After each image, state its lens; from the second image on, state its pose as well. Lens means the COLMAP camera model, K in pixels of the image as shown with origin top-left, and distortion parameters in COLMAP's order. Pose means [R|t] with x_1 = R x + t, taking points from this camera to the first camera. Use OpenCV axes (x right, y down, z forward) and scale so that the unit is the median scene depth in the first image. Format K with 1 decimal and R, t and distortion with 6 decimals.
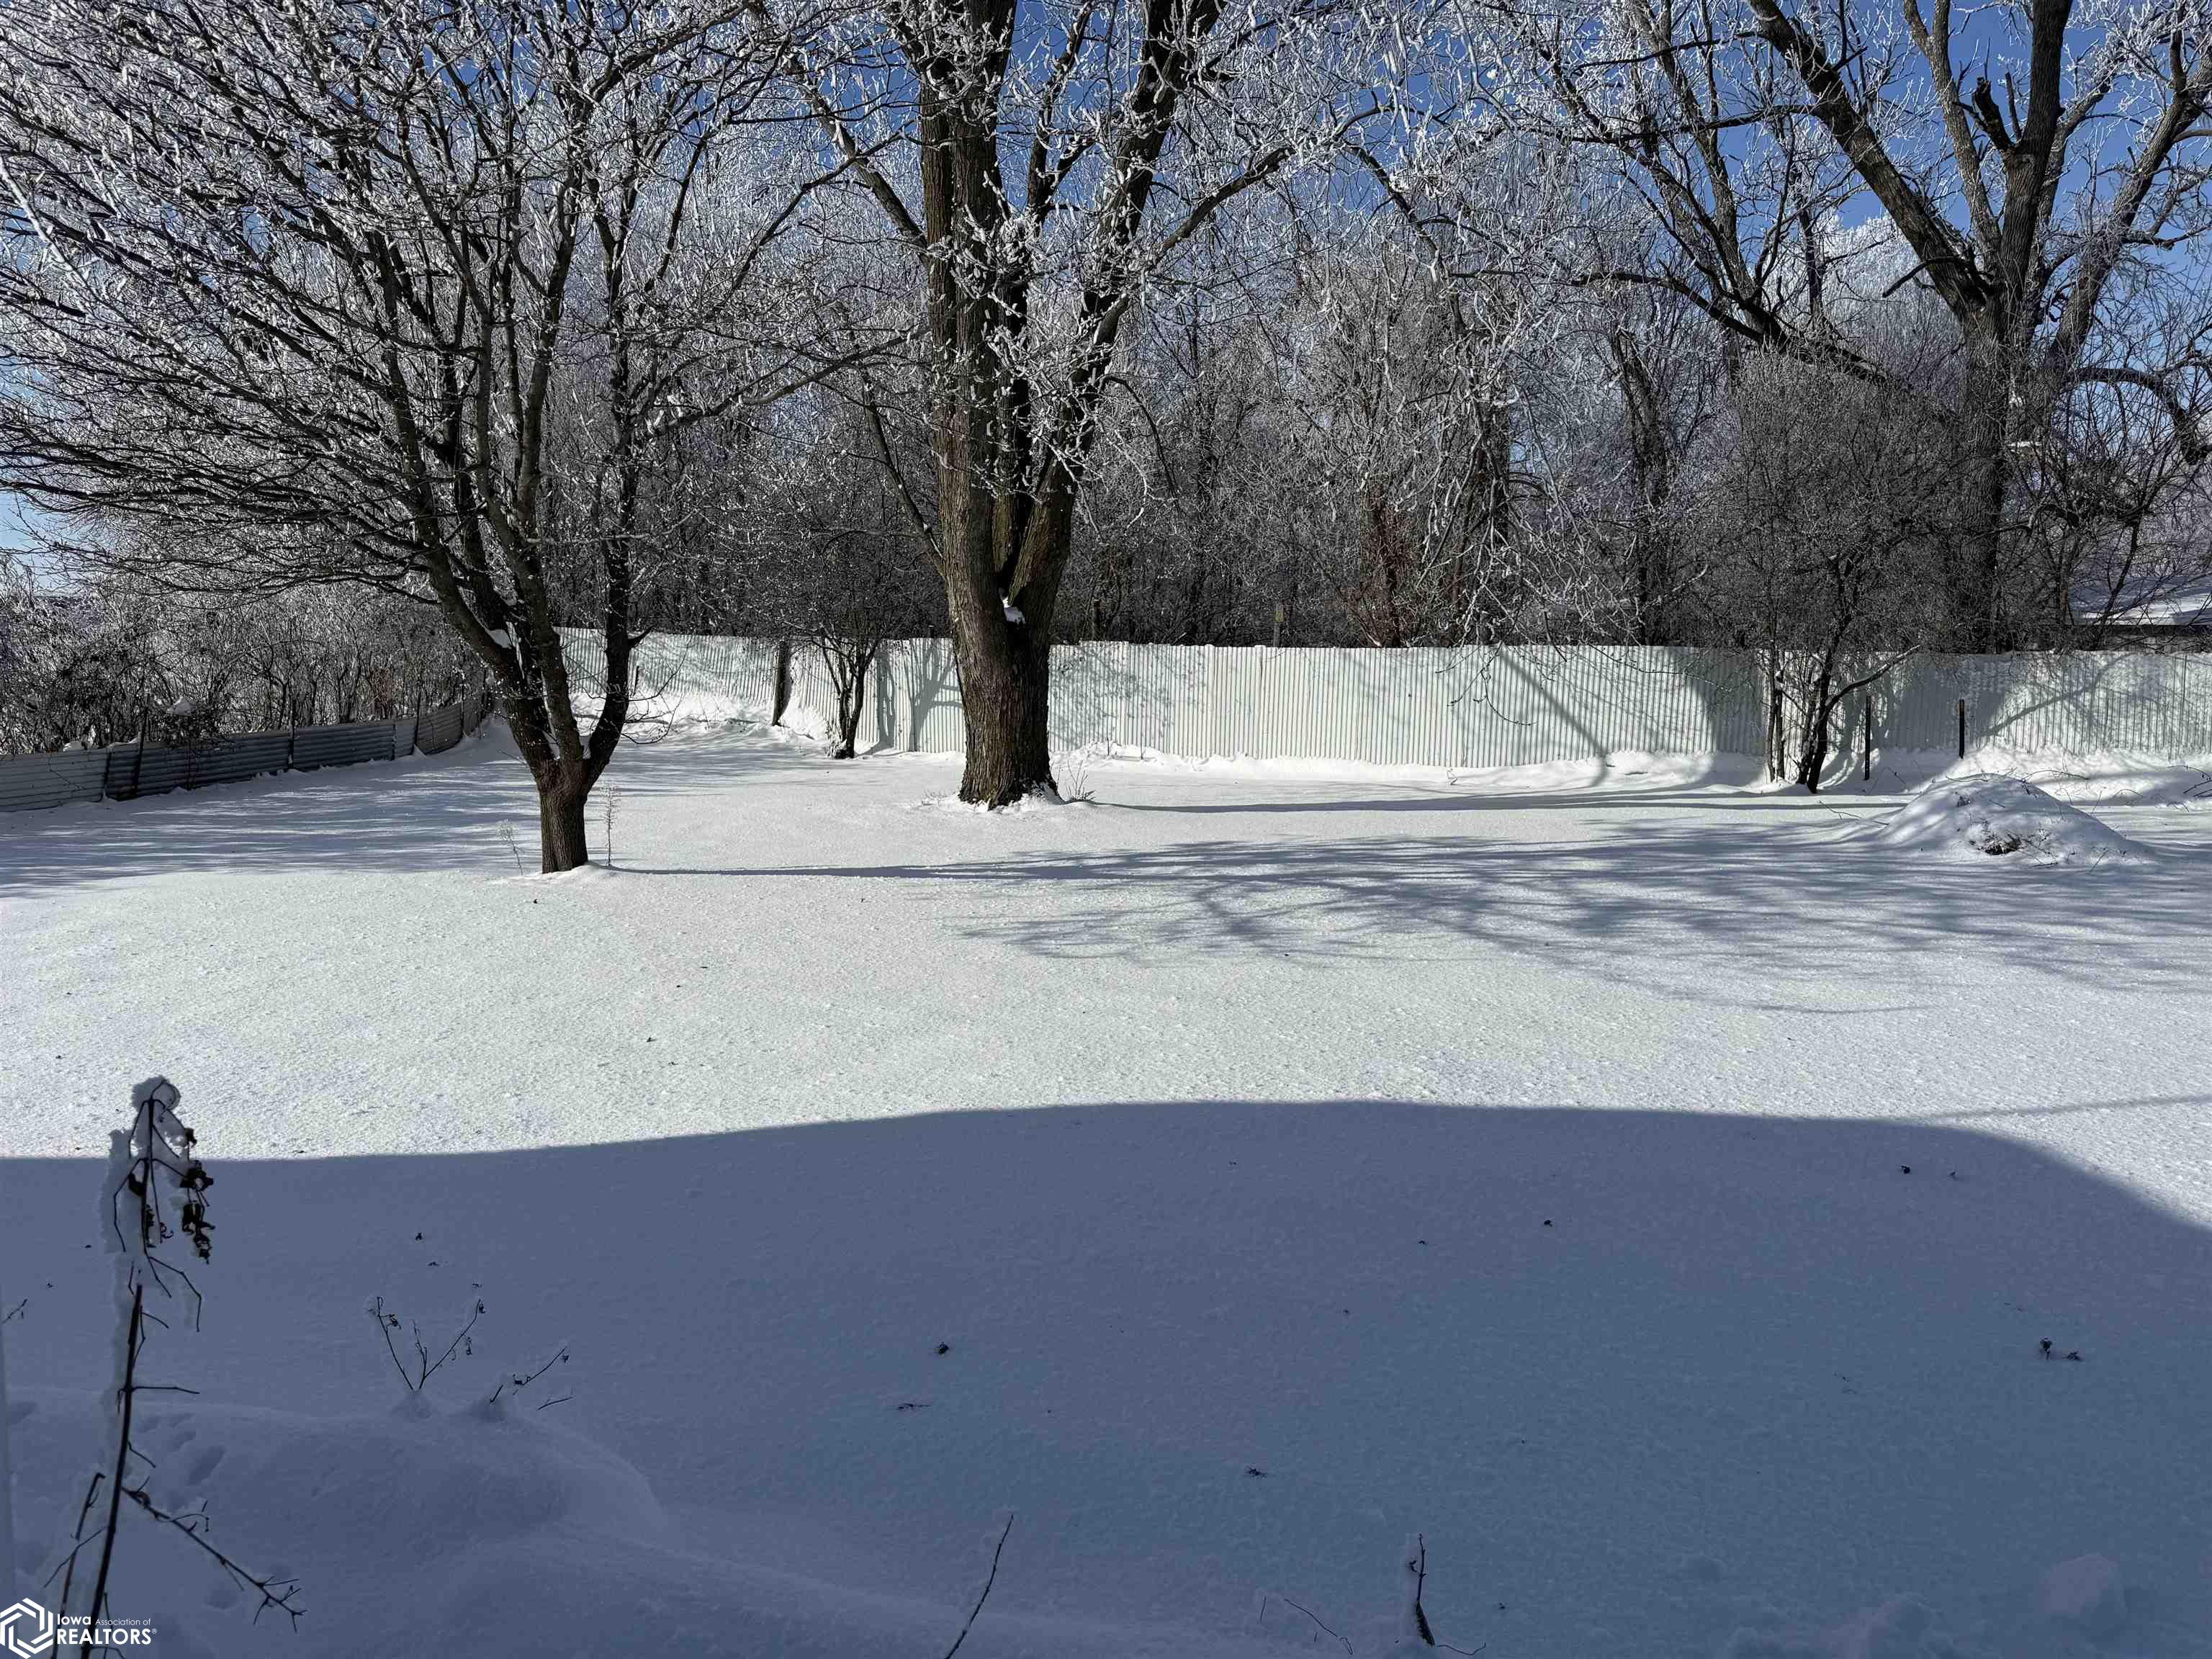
lens RADIAL K [[1513.1, 0, 1106.0], [0, 1513.1, 829.5], [0, 0, 1]] dist [0.000610, -0.000510]
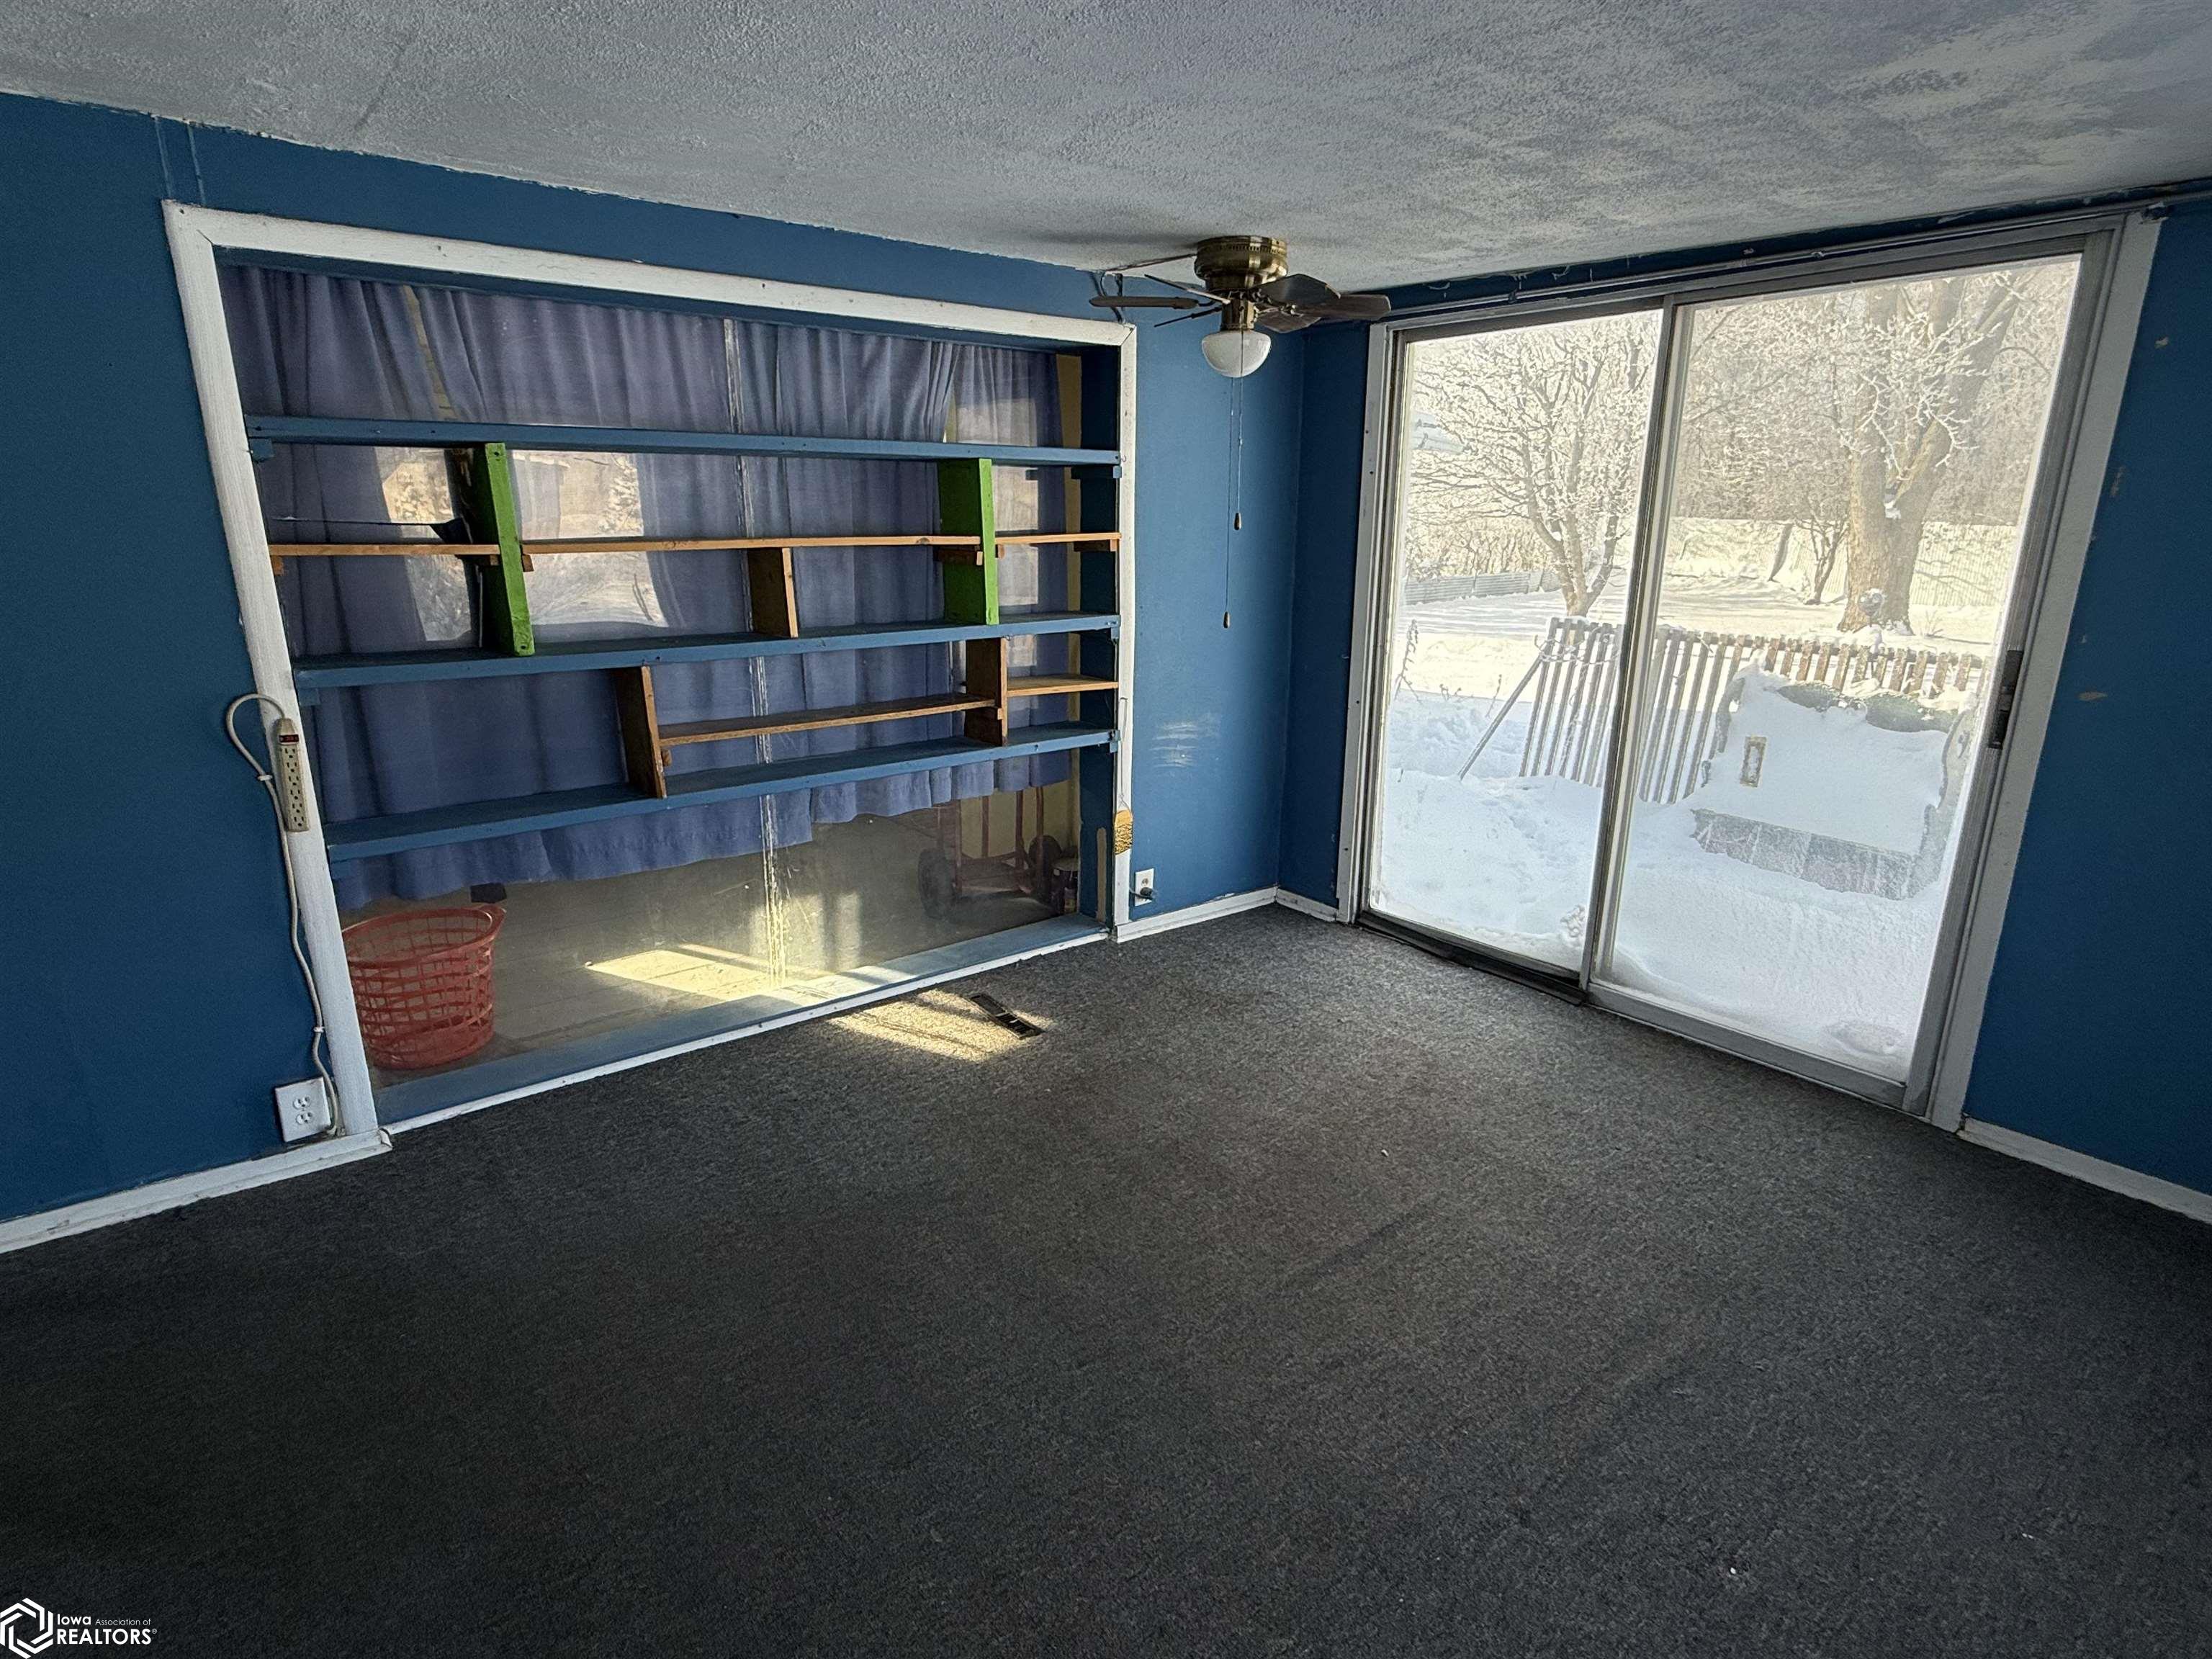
lens RADIAL K [[1145.6, 0, 1106.0], [0, 1145.6, 829.5], [0, 0, 1]] dist [-0.004219, -0.000273]
pose [[0.683904, 0.181877, -0.706538, 0.241138], [-0.075560, 0.980878, 0.179358, 0.027127], [0.725648, -0.069278, 0.684569, -0.386428]]
